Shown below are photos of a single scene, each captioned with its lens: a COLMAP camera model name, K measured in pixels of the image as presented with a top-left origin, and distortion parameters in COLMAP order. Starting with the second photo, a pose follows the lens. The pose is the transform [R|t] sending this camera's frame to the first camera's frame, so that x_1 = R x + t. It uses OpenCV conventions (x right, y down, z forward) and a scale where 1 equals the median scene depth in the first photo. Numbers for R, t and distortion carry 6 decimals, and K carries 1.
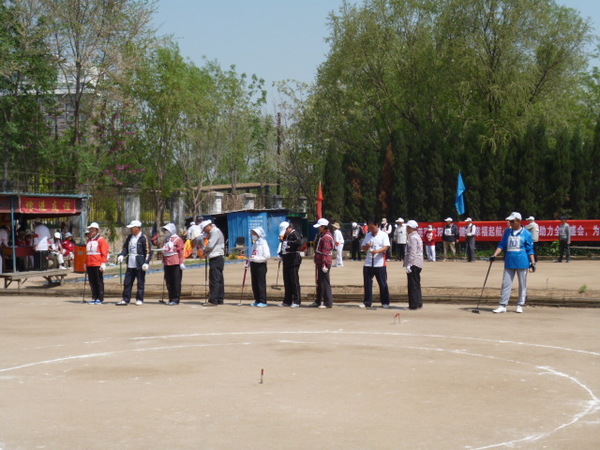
lens RADIAL K [[912.4, 0, 299.6], [0, 912.4, 223.7], [0, 0, 1]] dist [0.024590, 0.000000]
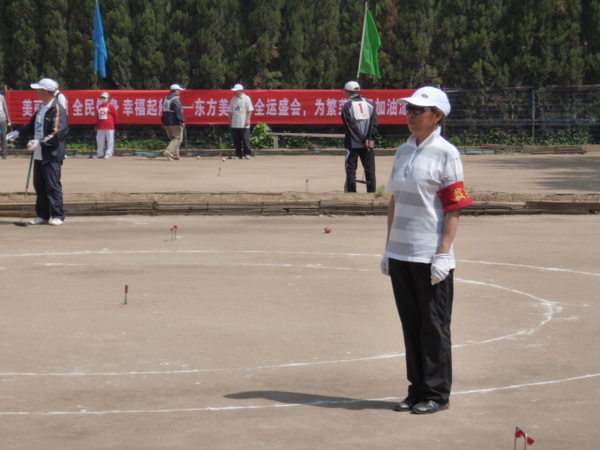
lens RADIAL K [[1854.5, 0, 300.2], [0, 1854.5, 225.7], [0, 0, 1]] dist [0.404571, 0.000000]
pose [[0.925676, -0.019543, 0.377812, -0.160056], [-0.006941, 0.997619, 0.068610, 0.001450], [-0.378253, -0.066133, 0.923337, -0.153050]]
